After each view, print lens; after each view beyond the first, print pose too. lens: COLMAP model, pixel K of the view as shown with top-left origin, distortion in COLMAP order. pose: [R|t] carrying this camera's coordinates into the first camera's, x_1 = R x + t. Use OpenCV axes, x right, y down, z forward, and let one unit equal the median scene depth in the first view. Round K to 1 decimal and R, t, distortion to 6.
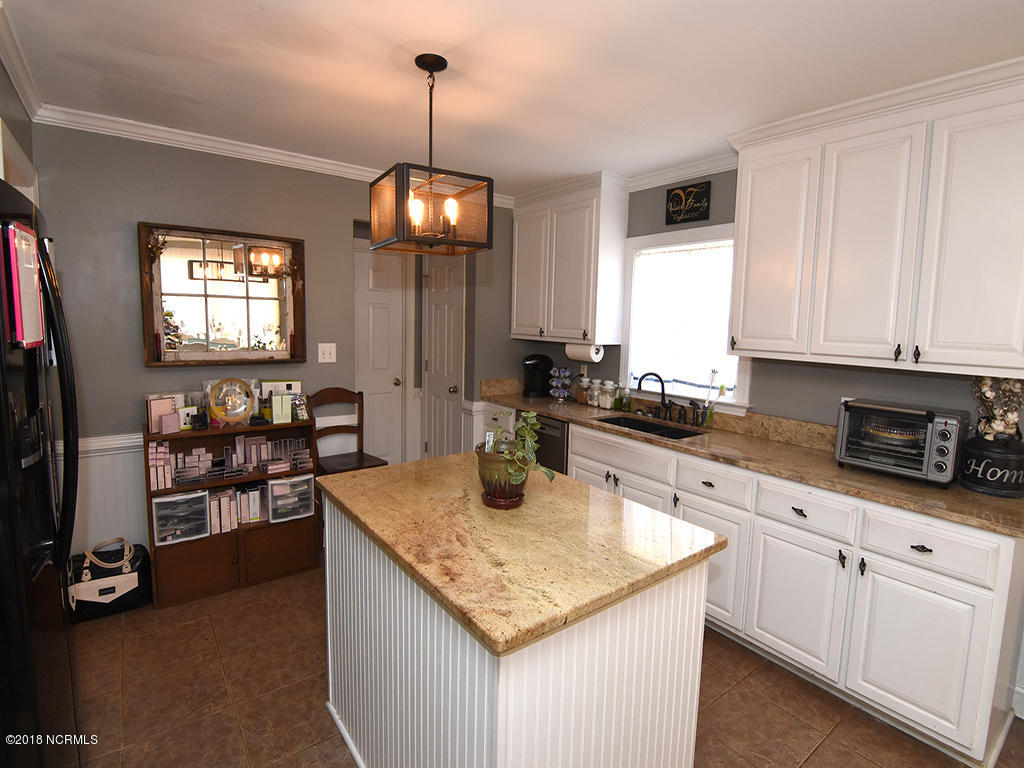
lens RADIAL K [[504.9, 0, 508.9], [0, 504.9, 368.3], [0, 0, 1]] dist [-0.002464, -0.000781]
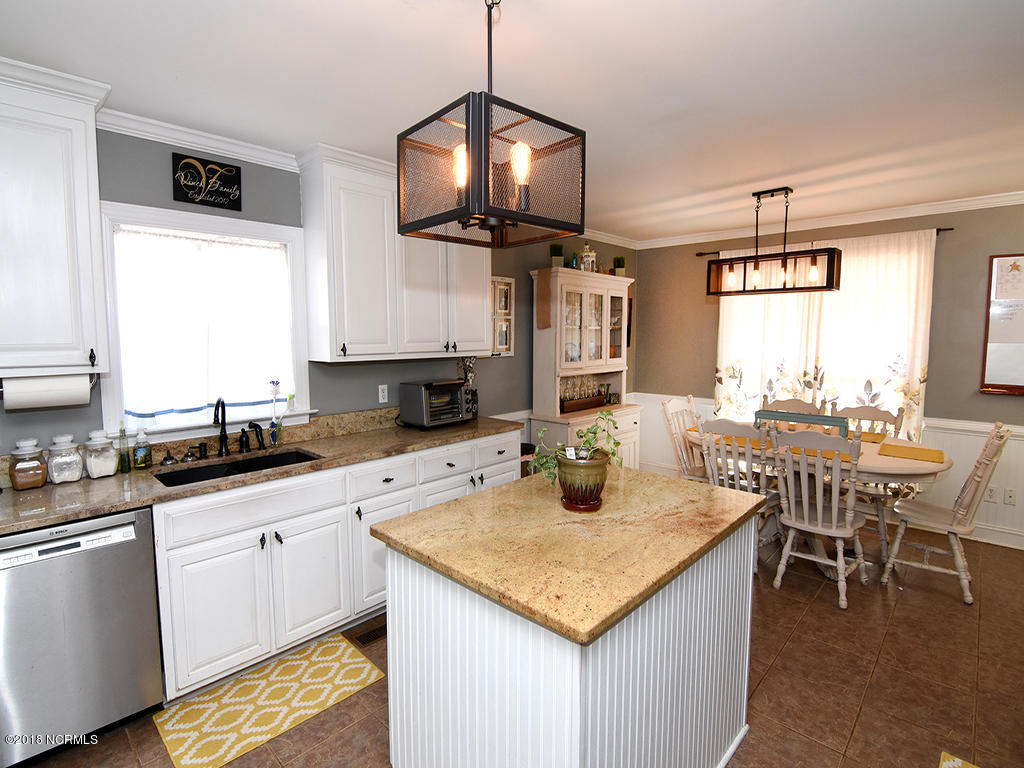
lens RADIAL K [[504.9, 0, 508.9], [0, 504.9, 368.3], [0, 0, 1]] dist [-0.002464, -0.000781]
pose [[-0.162789, -0.098055, 0.981776, -0.610608], [0.093475, 0.989041, 0.114280, -0.094859], [-0.982223, 0.110375, -0.151839, 0.785246]]
